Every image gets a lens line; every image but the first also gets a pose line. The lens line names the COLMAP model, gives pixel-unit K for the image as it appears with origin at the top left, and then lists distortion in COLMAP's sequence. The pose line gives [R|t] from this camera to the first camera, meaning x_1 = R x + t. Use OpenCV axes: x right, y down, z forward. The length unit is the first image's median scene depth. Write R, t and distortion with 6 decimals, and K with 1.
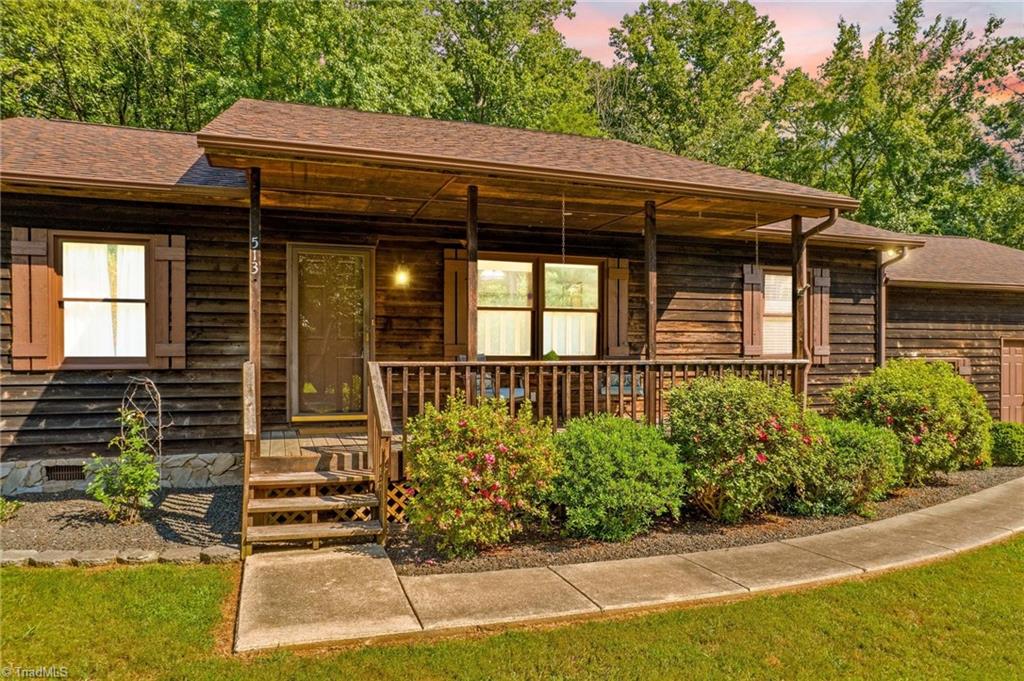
lens RADIAL K [[641.5, 0, 496.5], [0, 641.5, 353.2], [0, 0, 1]] dist [-0.078873, 0.063094]
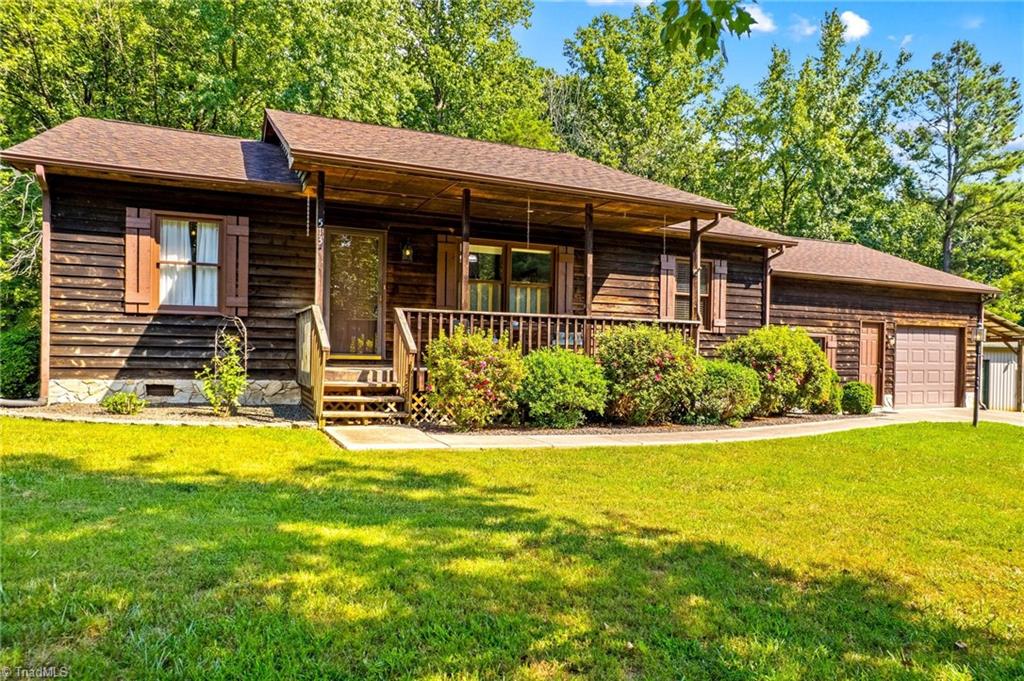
lens RADIAL K [[641.5, 0, 496.5], [0, 641.5, 353.2], [0, 0, 1]] dist [-0.078873, 0.063094]
pose [[0.996652, 0.016625, 0.080052, -0.049445], [-0.016749, 0.999859, 0.000877, 0.065069], [-0.080026, -0.002215, 0.996790, -0.273393]]
